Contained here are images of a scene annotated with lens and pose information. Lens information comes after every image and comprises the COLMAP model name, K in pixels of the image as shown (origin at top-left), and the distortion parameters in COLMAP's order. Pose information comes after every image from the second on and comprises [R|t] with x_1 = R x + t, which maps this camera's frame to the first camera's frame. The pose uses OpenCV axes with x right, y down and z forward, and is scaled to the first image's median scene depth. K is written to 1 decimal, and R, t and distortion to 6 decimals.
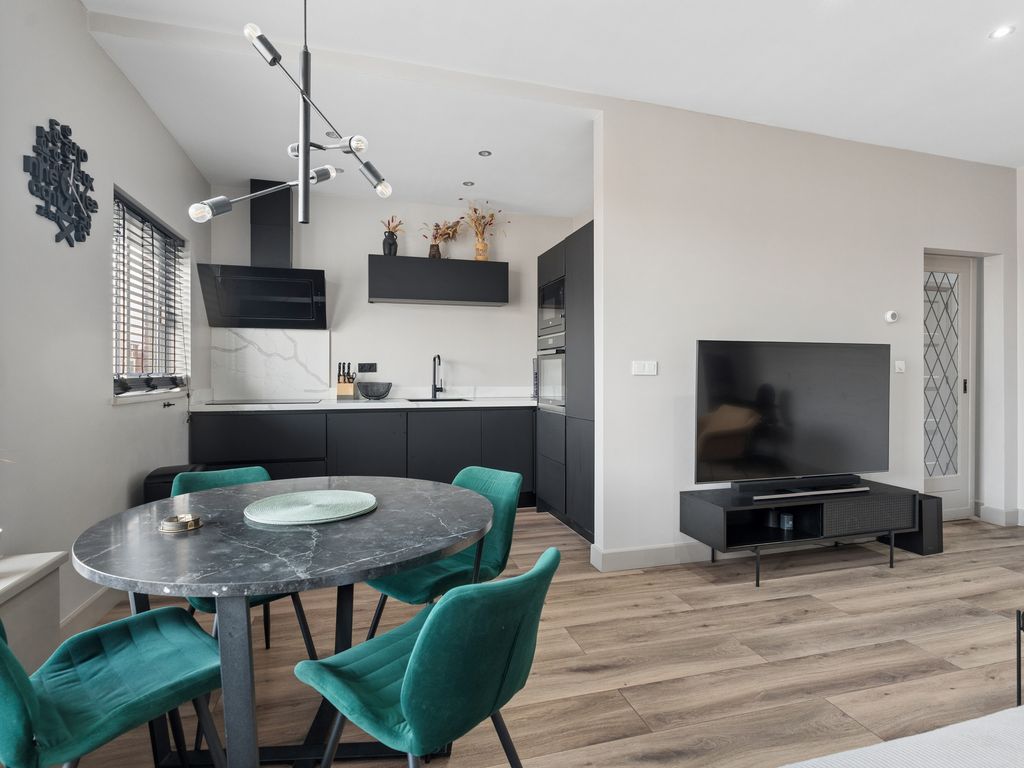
lens RADIAL K [[543.9, 0, 512.0], [0, 543.9, 384.0], [0, 0, 1]] dist [-0.023182, 0.000194]
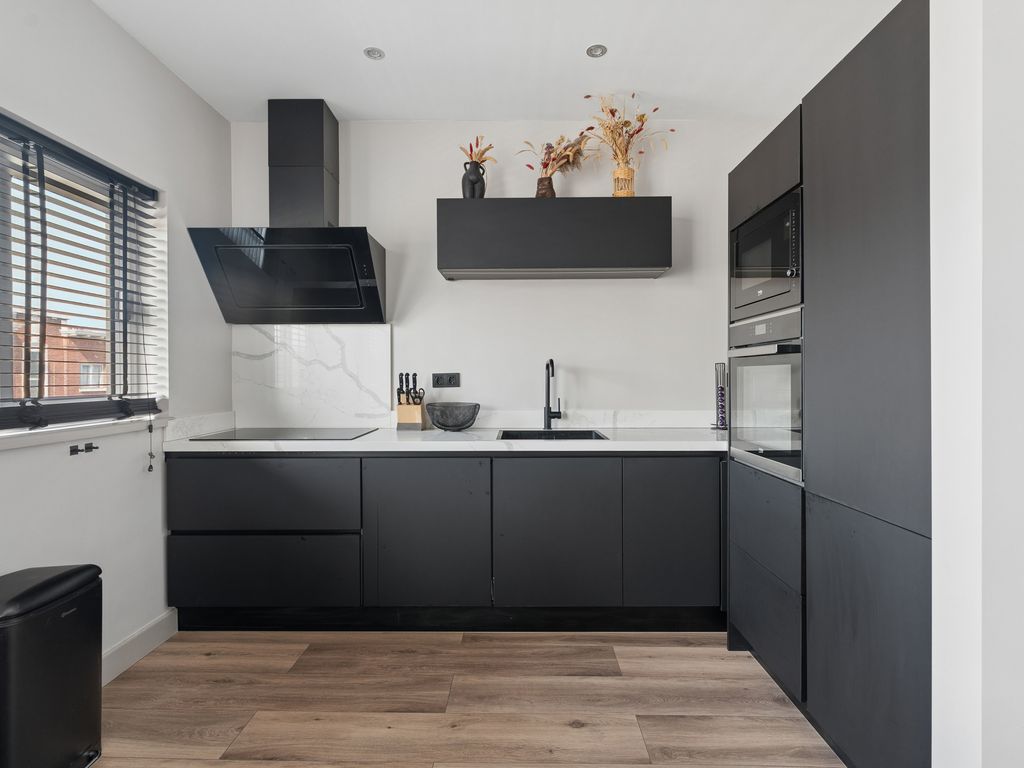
lens RADIAL K [[543.9, 0, 512.0], [0, 543.9, 384.0], [0, 0, 1]] dist [-0.023182, 0.000194]
pose [[0.959264, -0.001364, -0.282507, -0.007060], [-0.000137, 0.999986, -0.005293, -0.022887], [0.282510, 0.005116, 0.959251, 0.413075]]
